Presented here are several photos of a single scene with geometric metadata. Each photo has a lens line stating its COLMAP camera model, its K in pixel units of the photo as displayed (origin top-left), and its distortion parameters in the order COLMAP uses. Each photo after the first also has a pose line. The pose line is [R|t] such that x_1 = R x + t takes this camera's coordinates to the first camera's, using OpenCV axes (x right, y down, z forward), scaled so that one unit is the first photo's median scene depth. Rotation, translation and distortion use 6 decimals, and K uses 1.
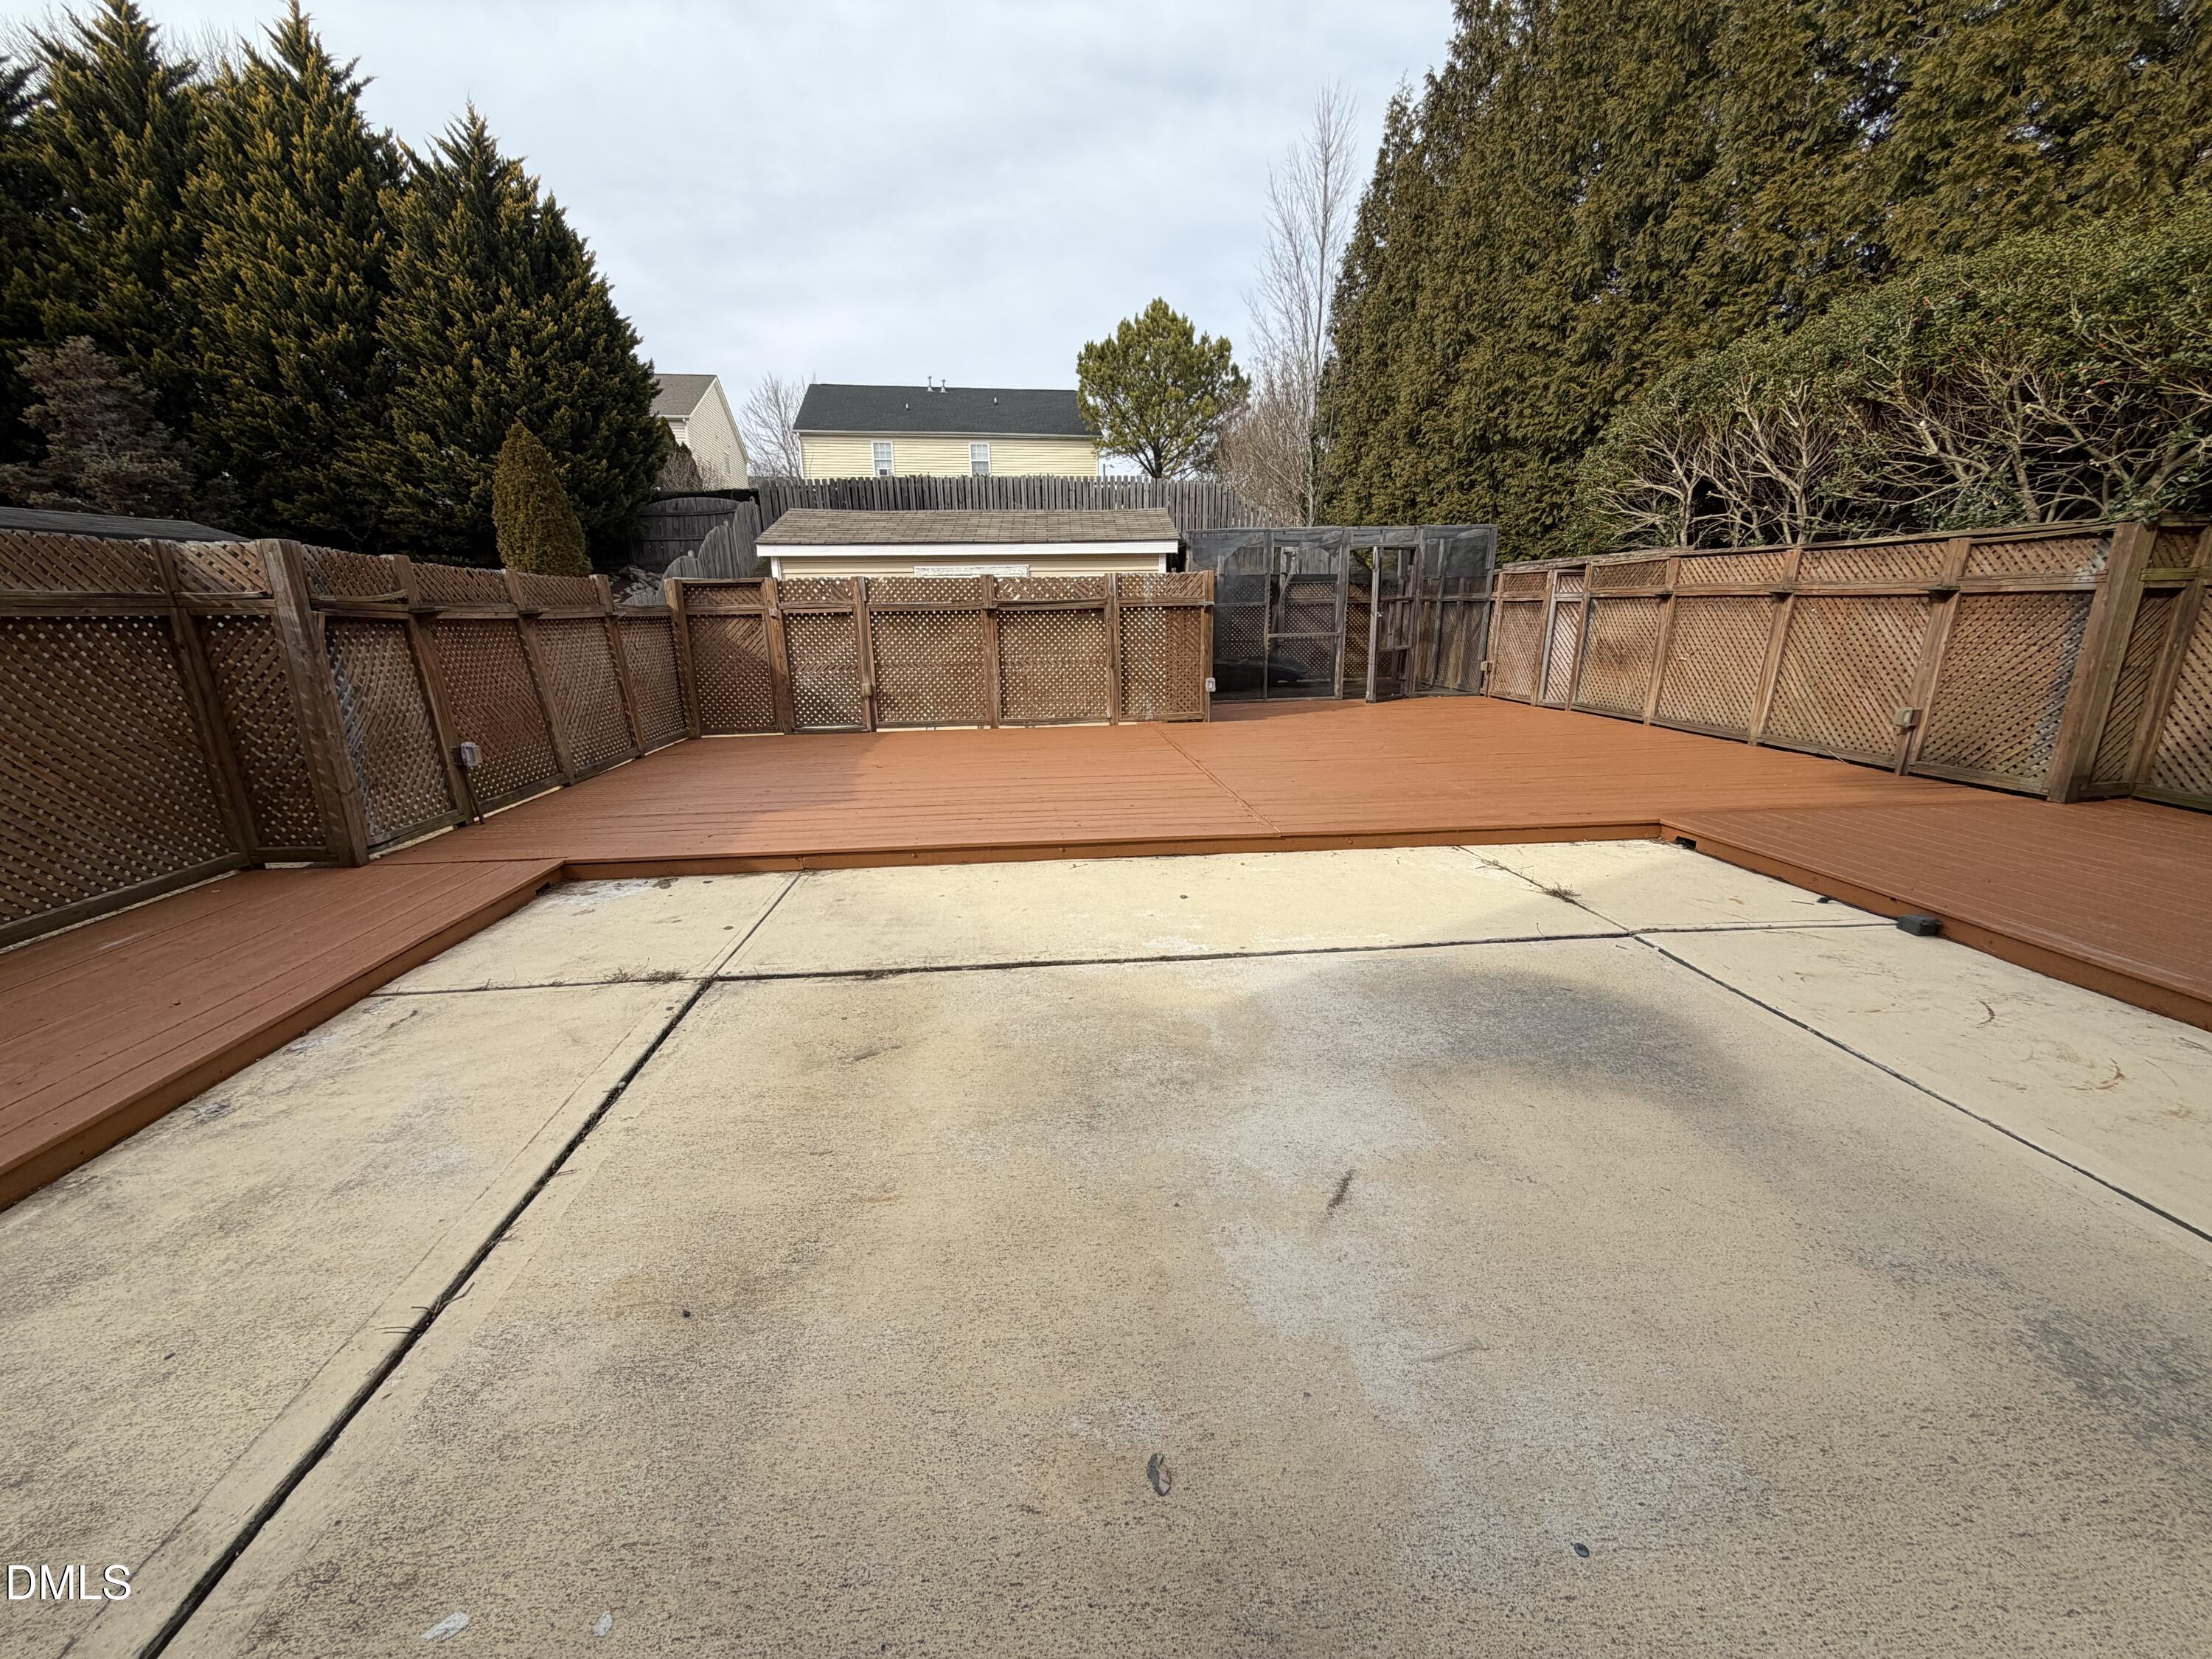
lens RADIAL K [[880.1, 0, 1099.4], [0, 880.1, 838.3], [0, 0, 1]] dist [-0.000440, -0.000157]
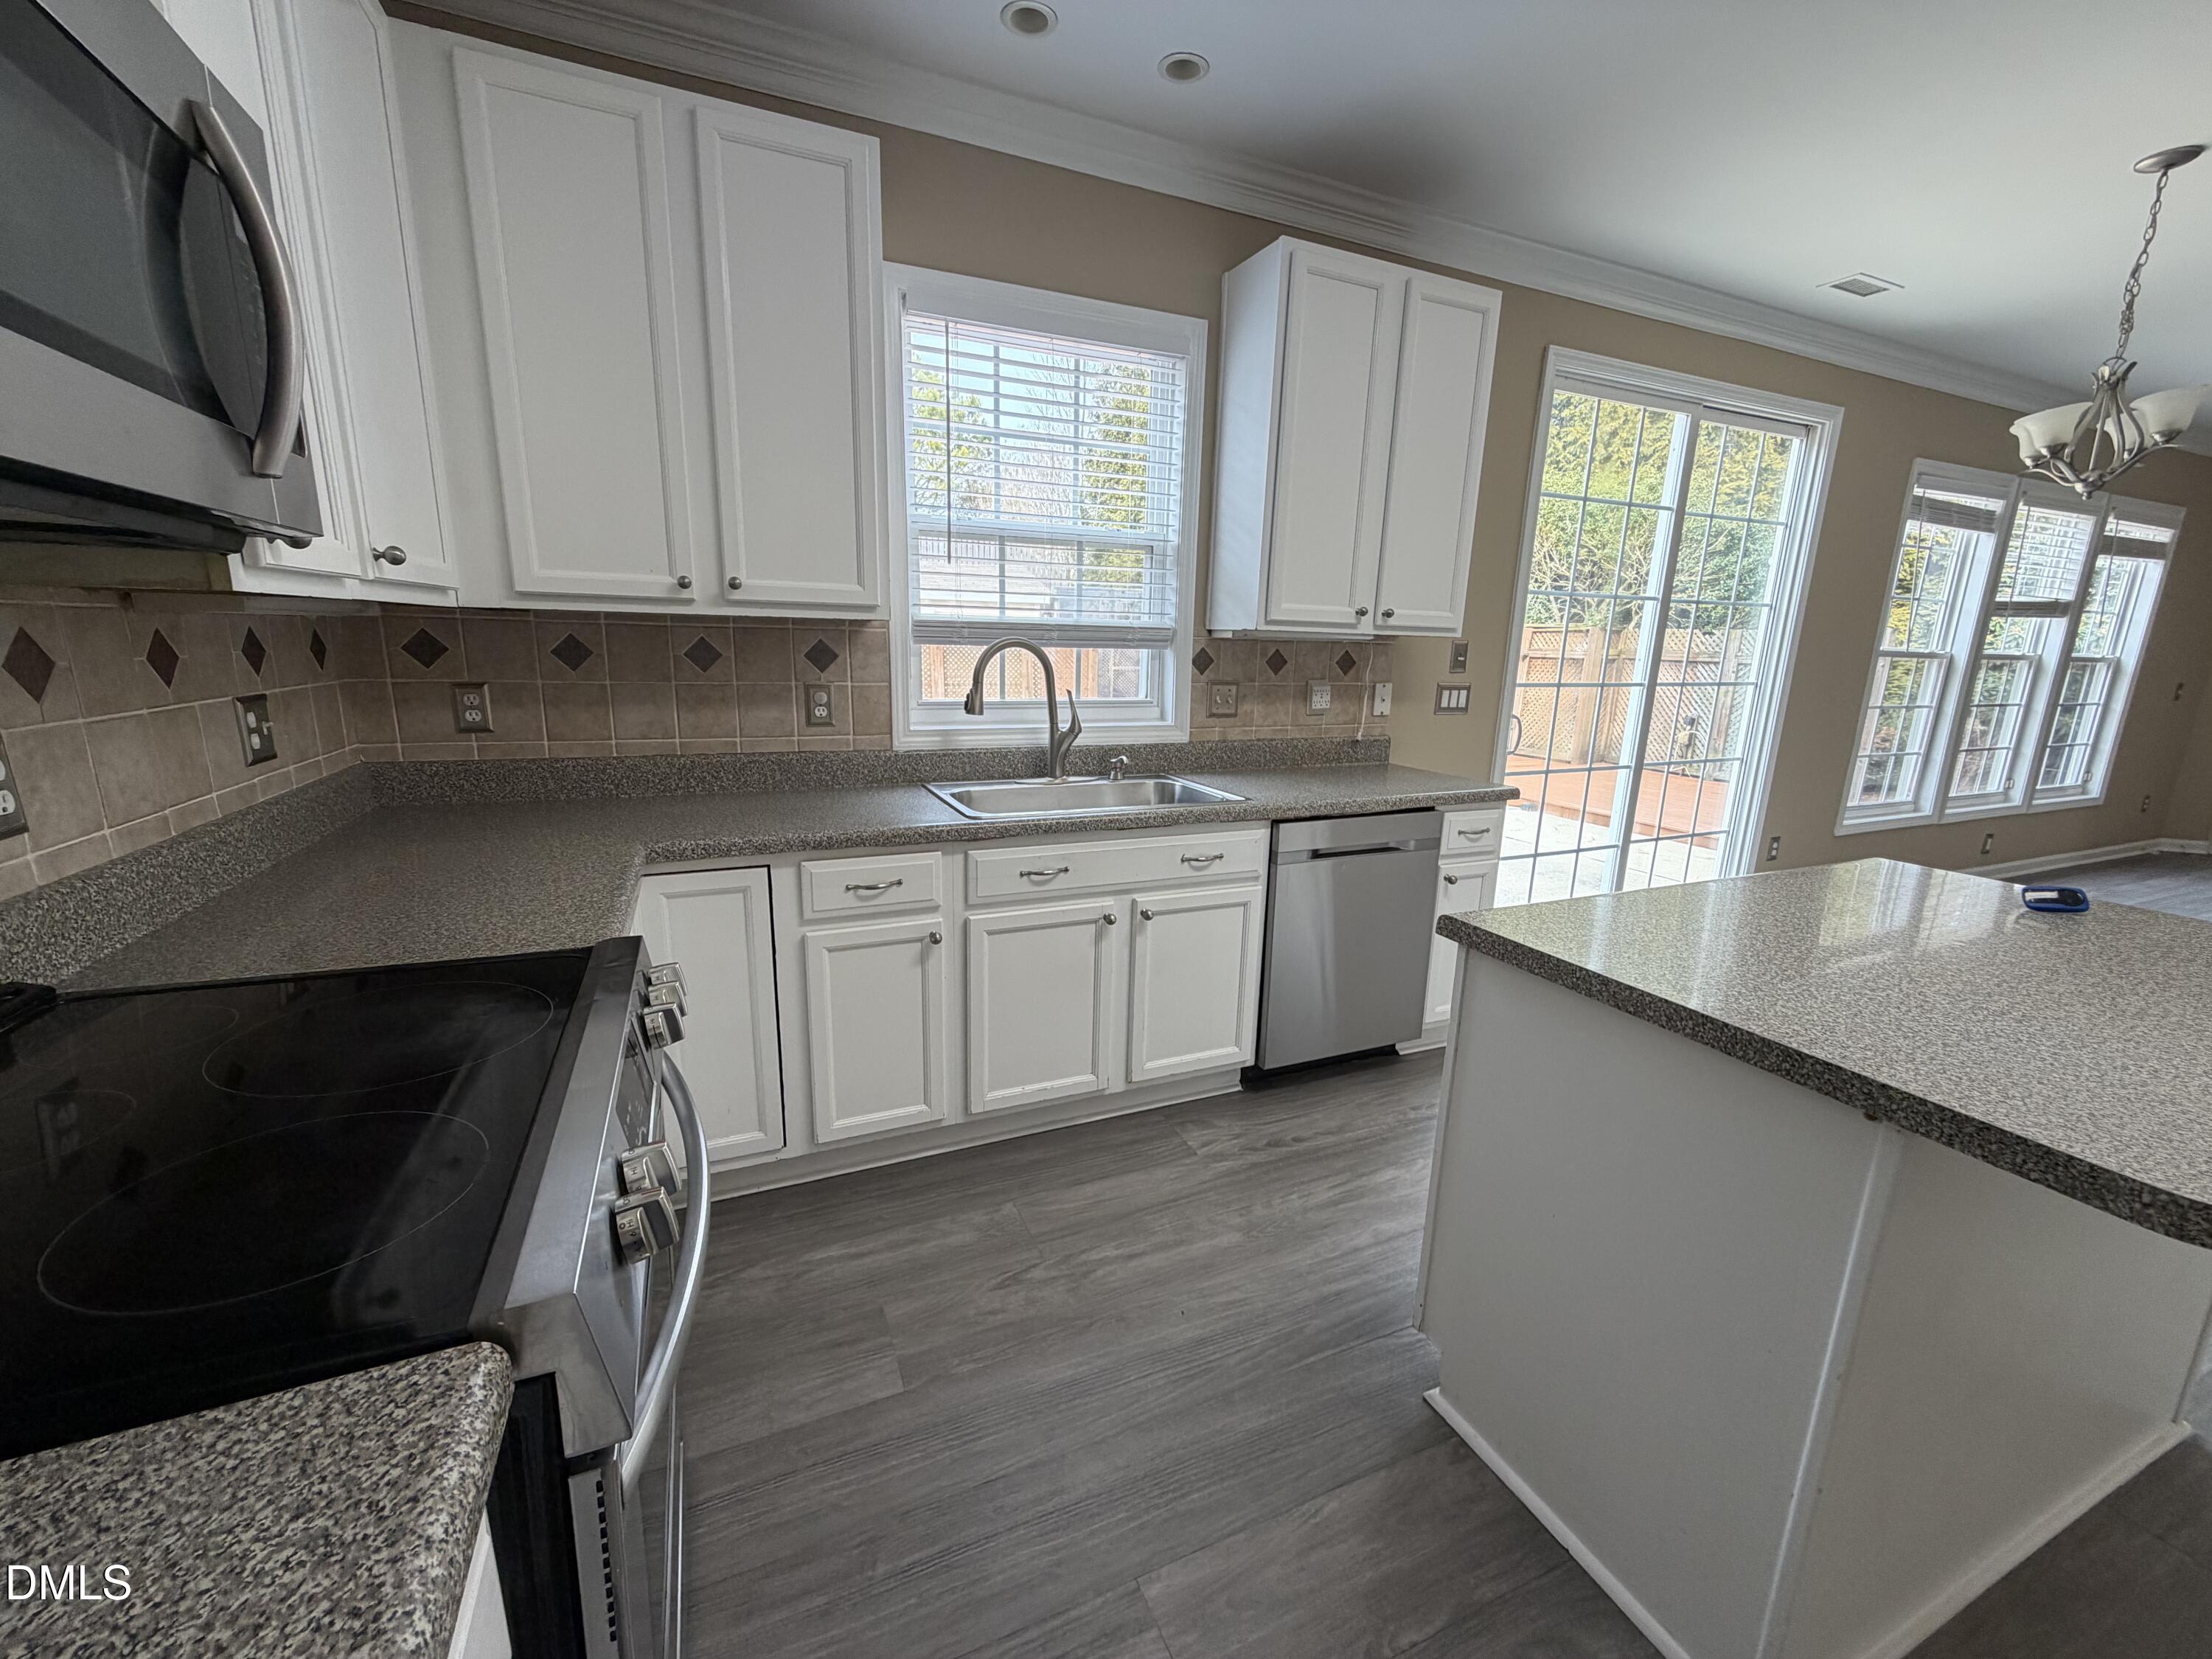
lens RADIAL K [[880.1, 0, 1103.1], [0, 880.1, 837.3], [0, 0, 1]] dist [-0.000440, -0.000157]
pose [[0.946613, -0.035395, 0.320423, -0.538953], [0.045720, 0.998647, -0.024757, 0.118785], [-0.319113, 0.038085, 0.946951, -0.512578]]
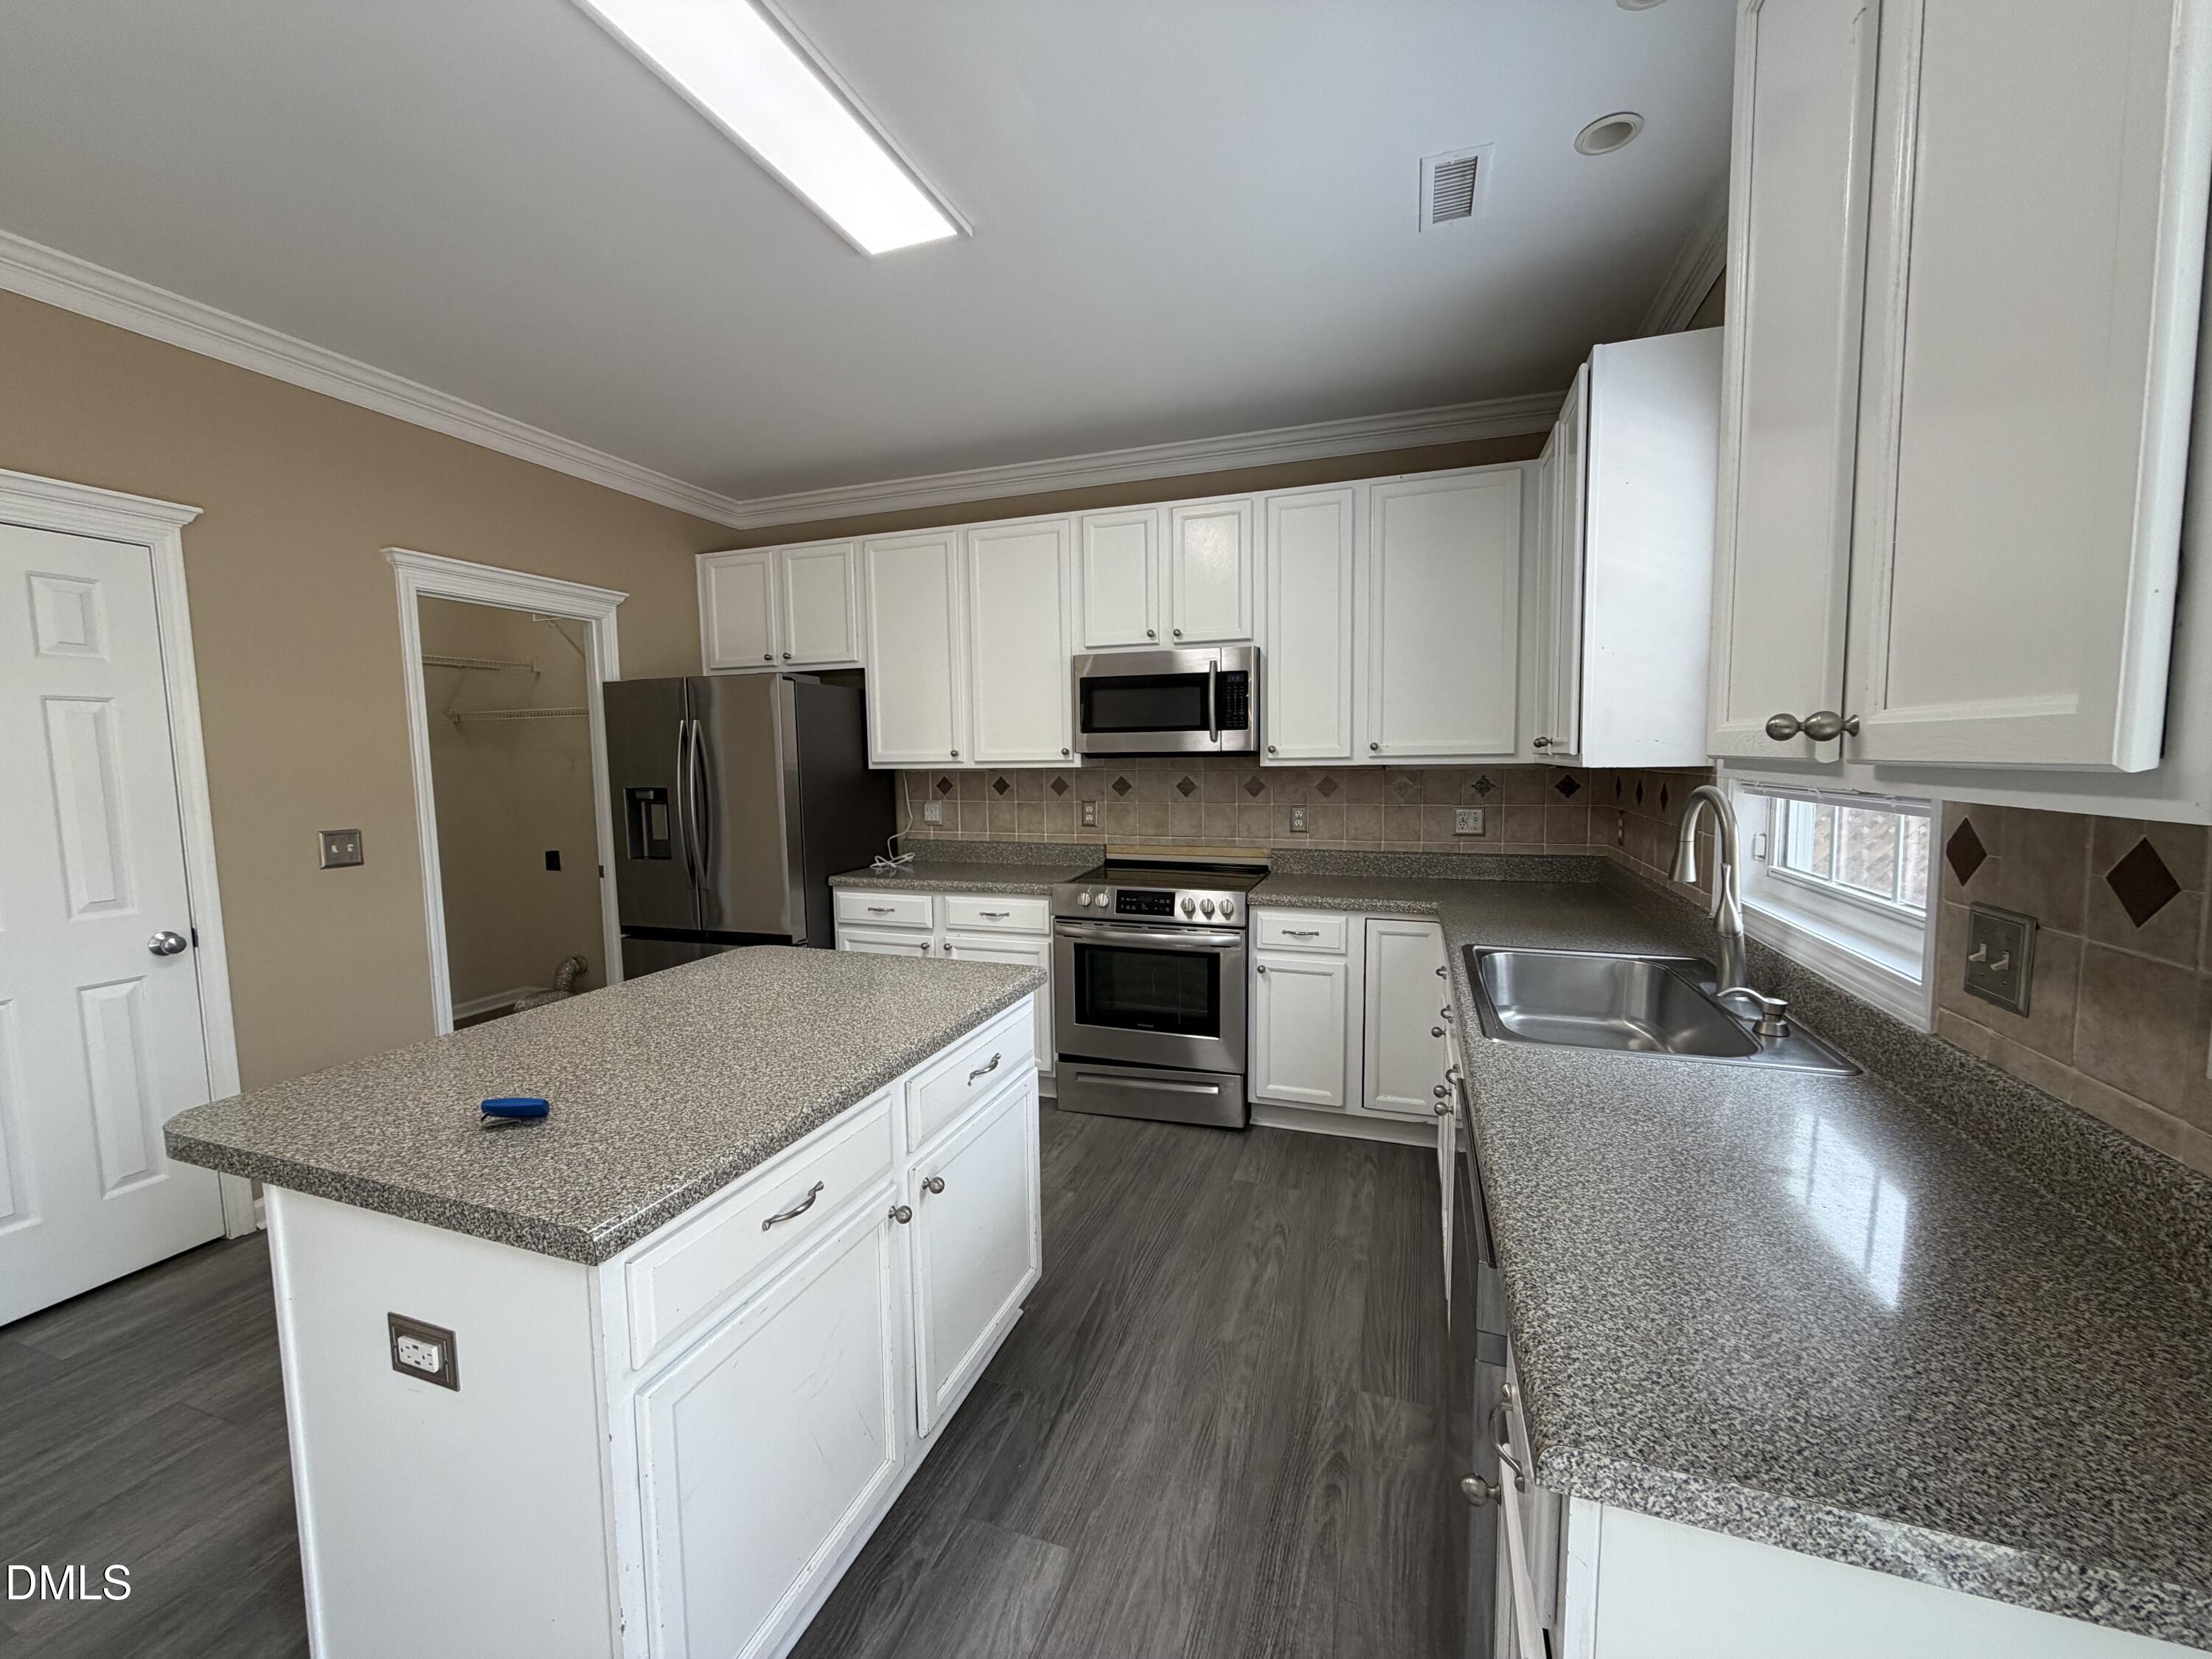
lens RADIAL K [[880.1, 0, 1108.9], [0, 880.1, 825.8], [0, 0, 1]] dist [-0.000440, -0.000157]
pose [[-0.406044, 0.095943, -0.908803, 2.921911], [-0.216078, 0.956195, 0.197488, -0.688148], [0.887941, 0.276562, -0.367526, 1.978081]]
